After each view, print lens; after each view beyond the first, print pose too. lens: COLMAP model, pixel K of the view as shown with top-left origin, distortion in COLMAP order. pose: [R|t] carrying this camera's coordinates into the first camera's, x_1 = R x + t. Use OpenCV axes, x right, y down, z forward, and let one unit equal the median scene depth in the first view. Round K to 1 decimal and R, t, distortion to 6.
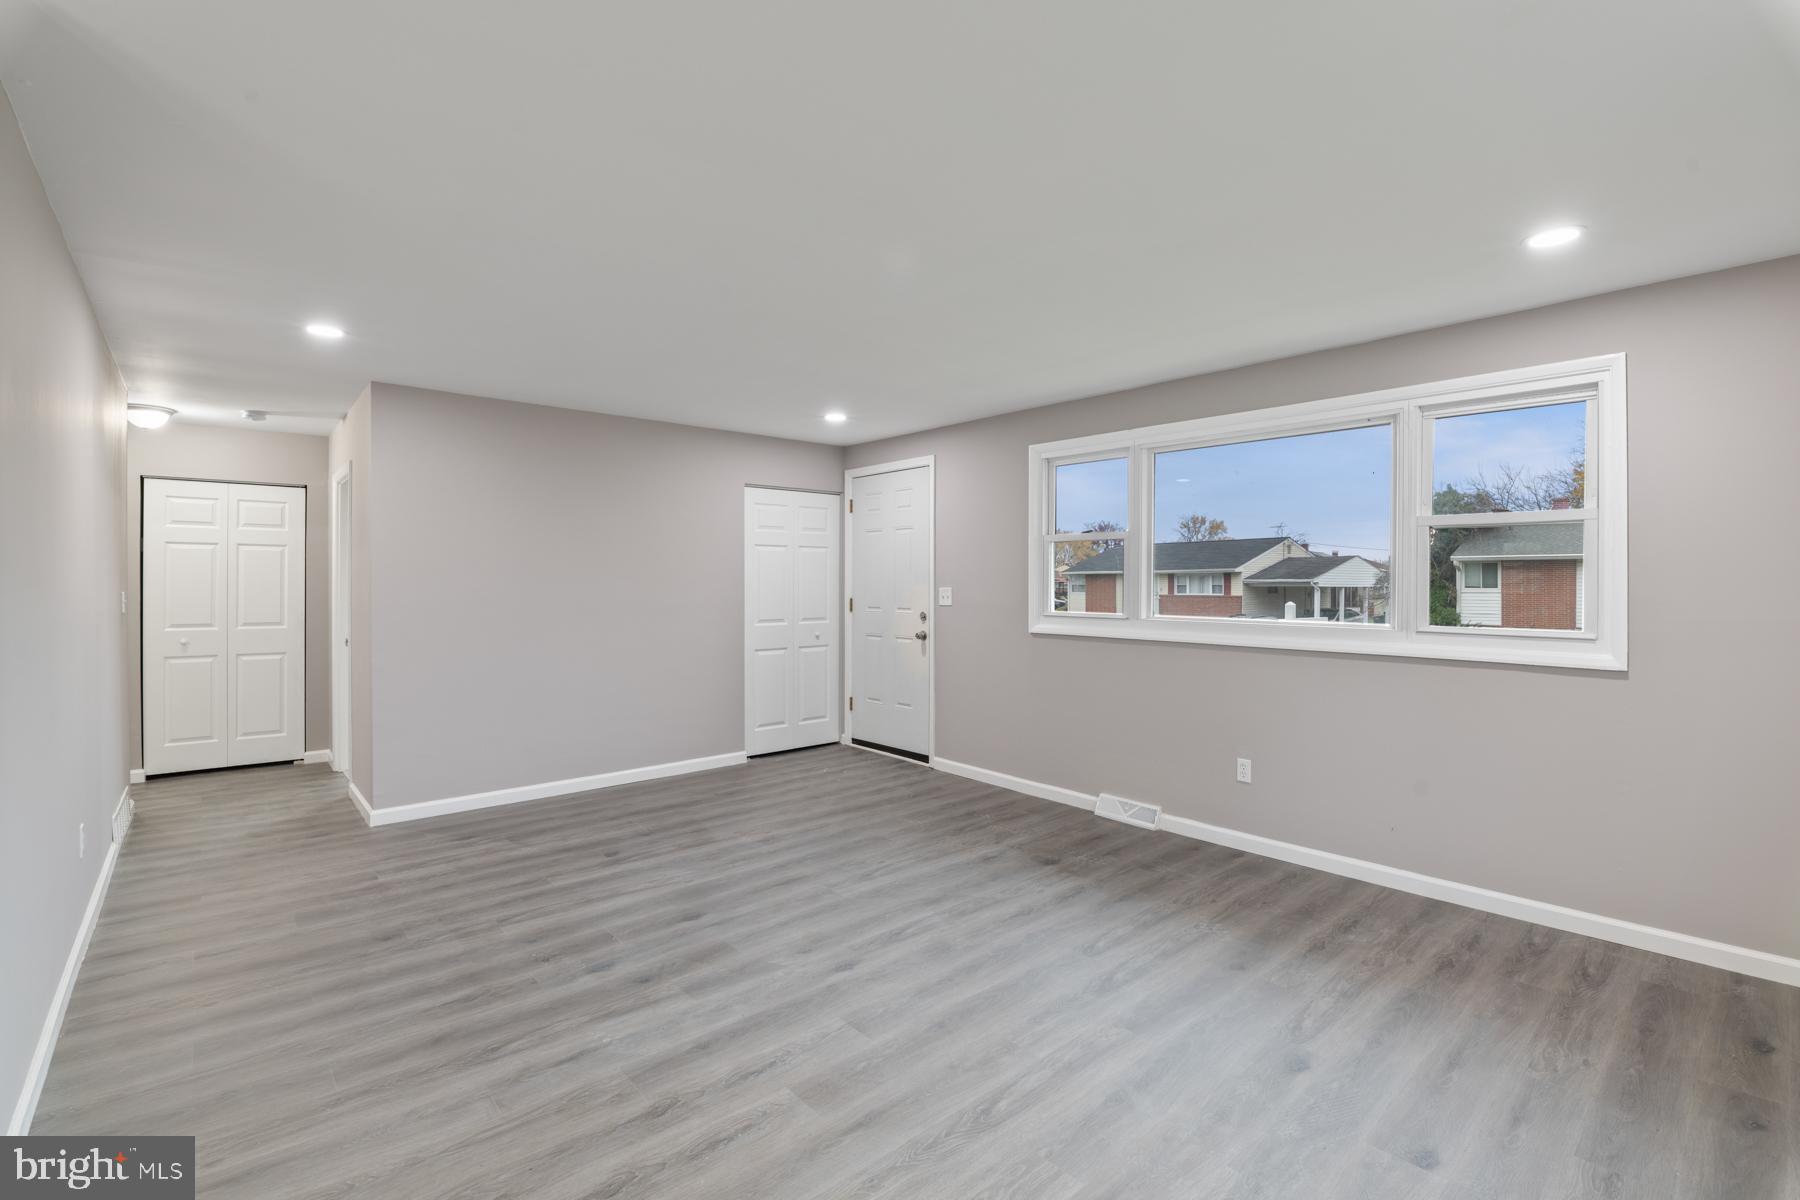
lens RADIAL K [[795.1, 0, 896.6], [0, 795.1, 584.6], [0, 0, 1]] dist [-0.018558, -0.005820]
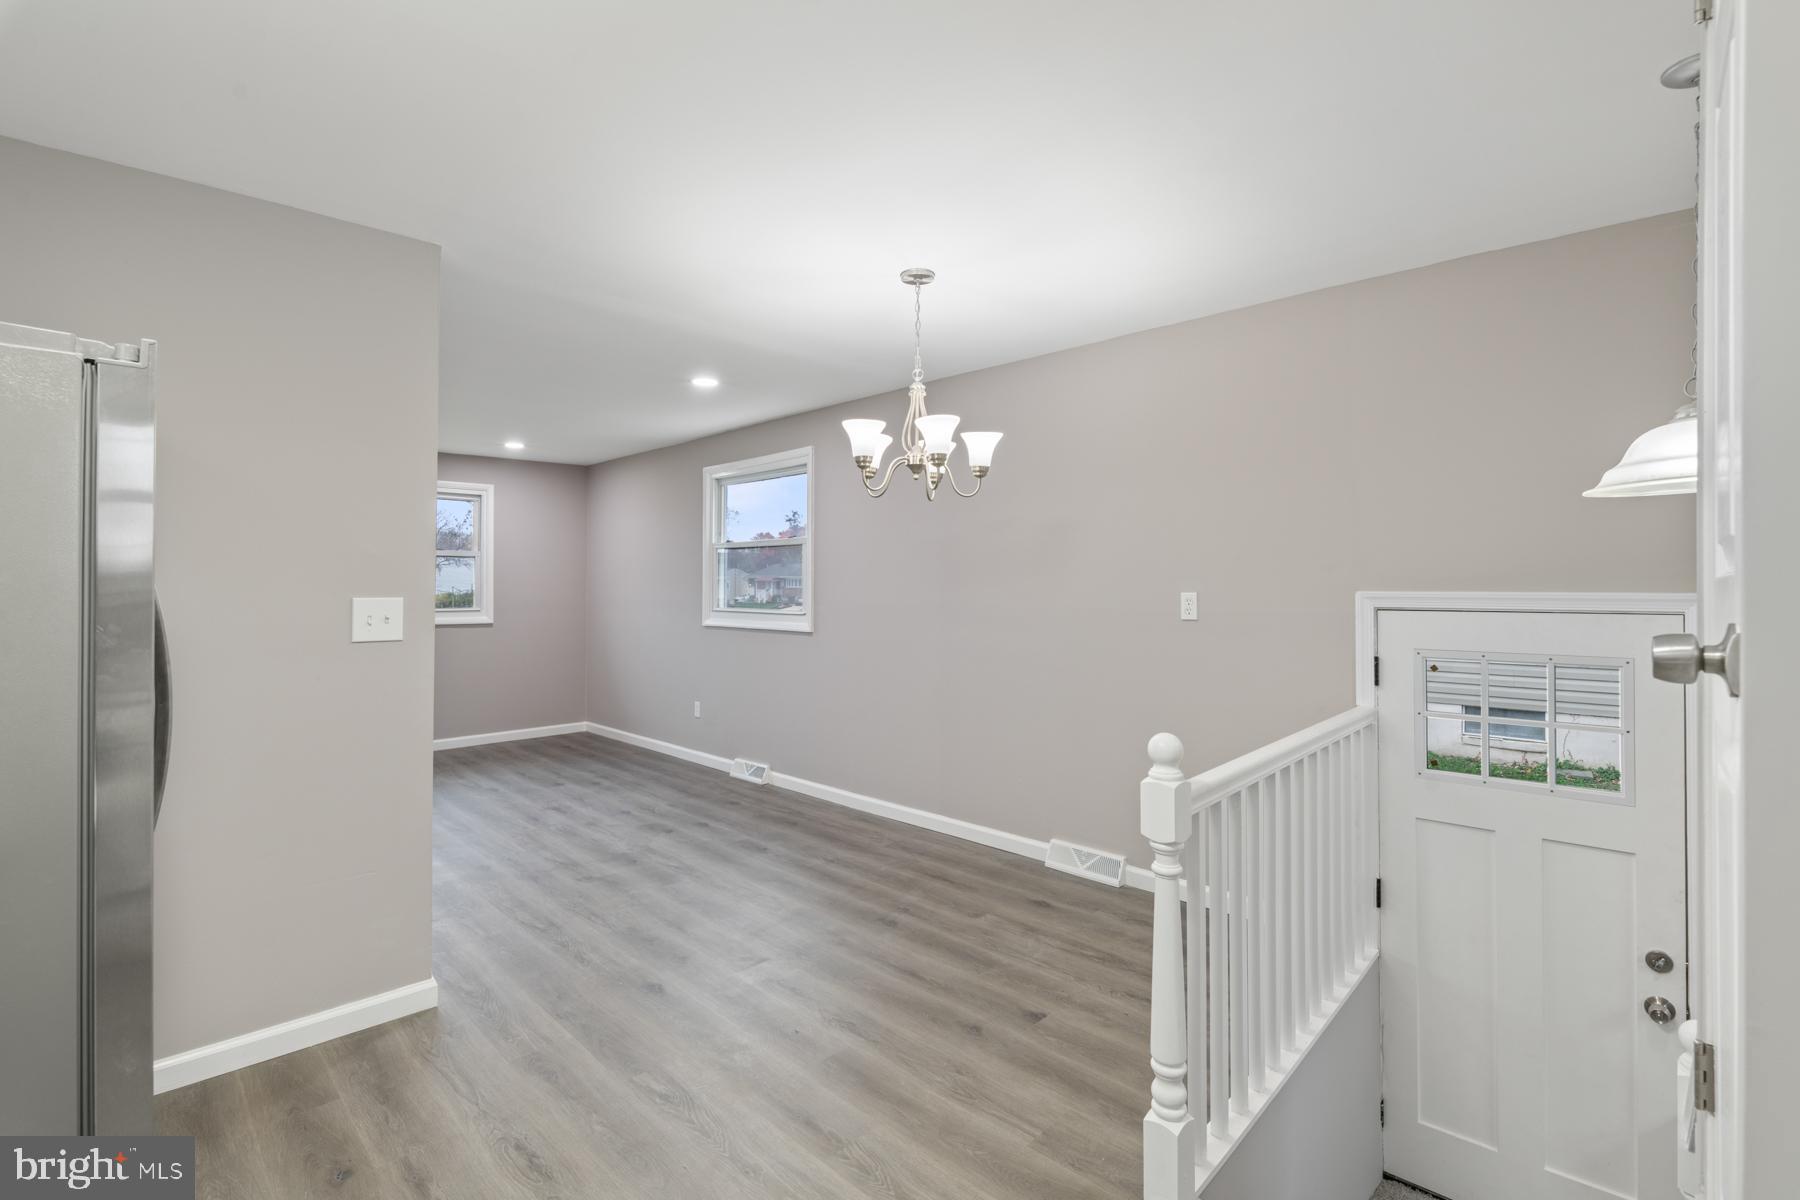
lens RADIAL K [[795.1, 0, 911.2], [0, 795.1, 572.6], [0, 0, 1]] dist [-0.018558, -0.005820]
pose [[-0.085789, 0.013108, 0.996227, -1.365864], [0.004942, 0.999907, -0.012731, -0.002363], [-0.996301, 0.003832, -0.085845, -0.034668]]
